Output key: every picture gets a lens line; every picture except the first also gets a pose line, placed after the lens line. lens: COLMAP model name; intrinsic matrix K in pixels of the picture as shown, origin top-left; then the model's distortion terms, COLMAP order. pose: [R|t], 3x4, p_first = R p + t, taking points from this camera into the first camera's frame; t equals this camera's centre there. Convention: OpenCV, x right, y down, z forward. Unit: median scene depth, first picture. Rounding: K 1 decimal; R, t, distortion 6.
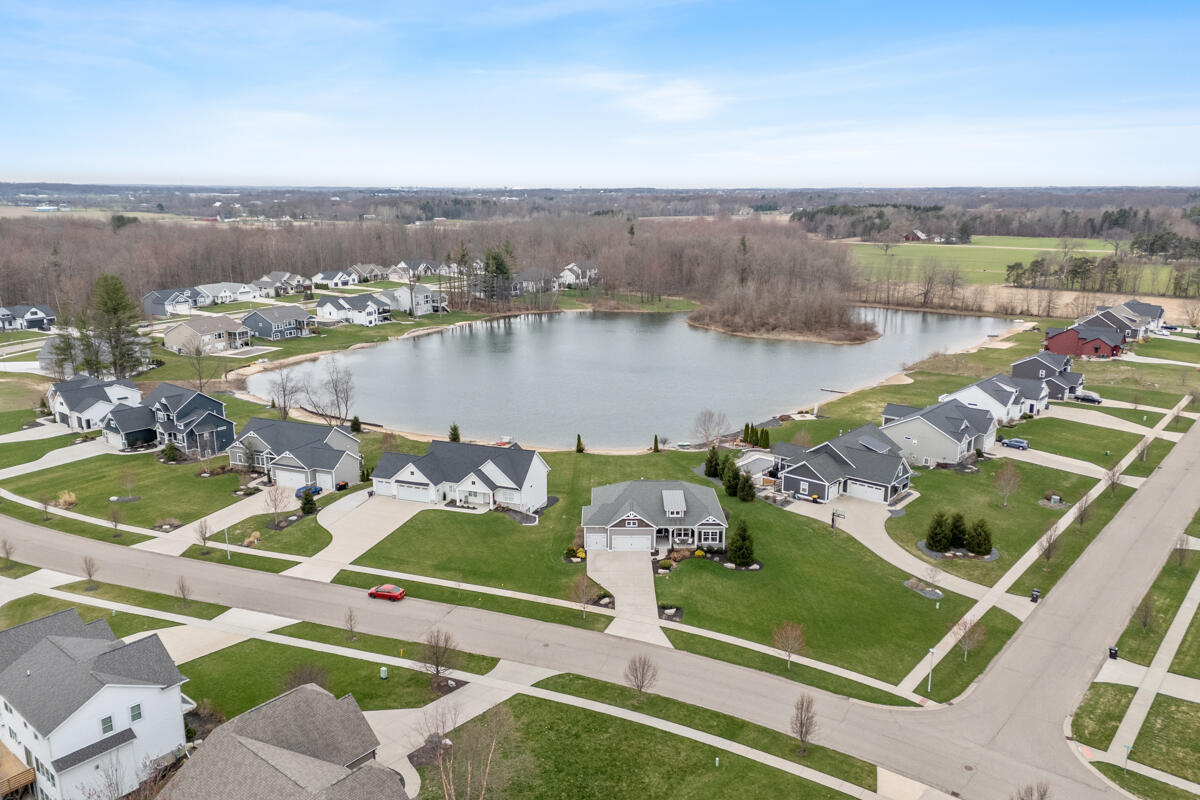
lens RADIAL K [[868.0, 0, 600.0], [0, 868.0, 400.0], [0, 0, 1]] dist [0.101709, -0.108504]
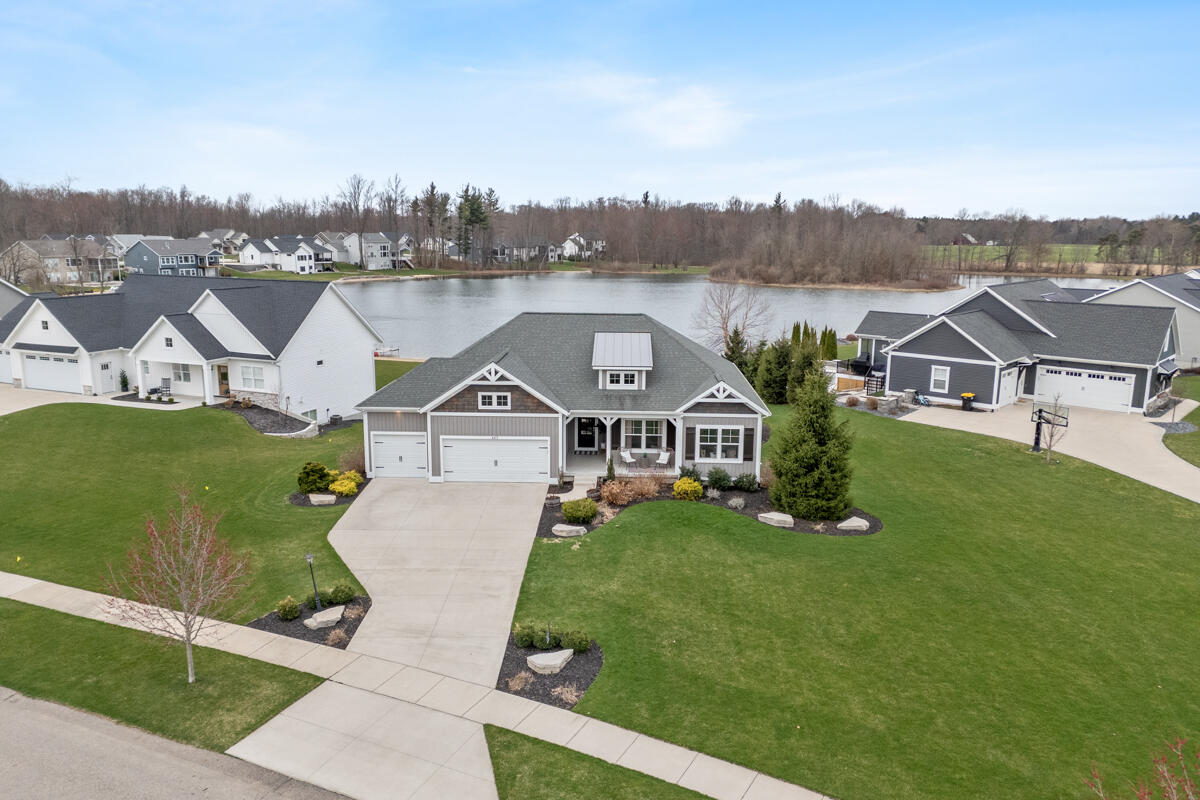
lens RADIAL K [[868.0, 0, 600.0], [0, 868.0, 400.0], [0, 0, 1]] dist [0.101709, -0.108504]
pose [[0.999398, 0.013768, -0.031836, 0.089170], [-0.014910, 0.999244, -0.035897, 0.152478], [0.031317, 0.036350, 0.998848, 0.646565]]
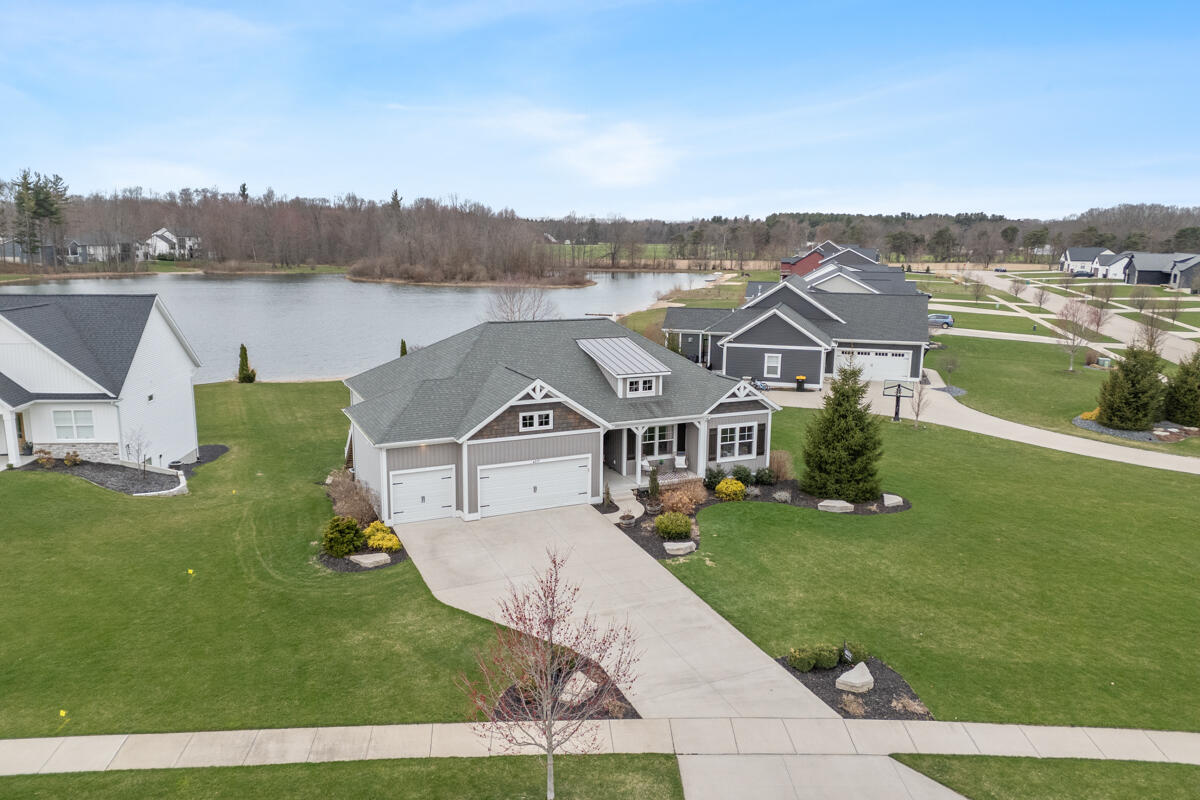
lens RADIAL K [[868.0, 0, 600.0], [0, 868.0, 400.0], [0, 0, 1]] dist [0.101709, -0.108504]
pose [[0.907024, -0.072738, 0.414748, -0.072339], [0.087427, 0.996034, -0.016513, 0.140664], [-0.411902, 0.051237, 0.909786, 0.695924]]
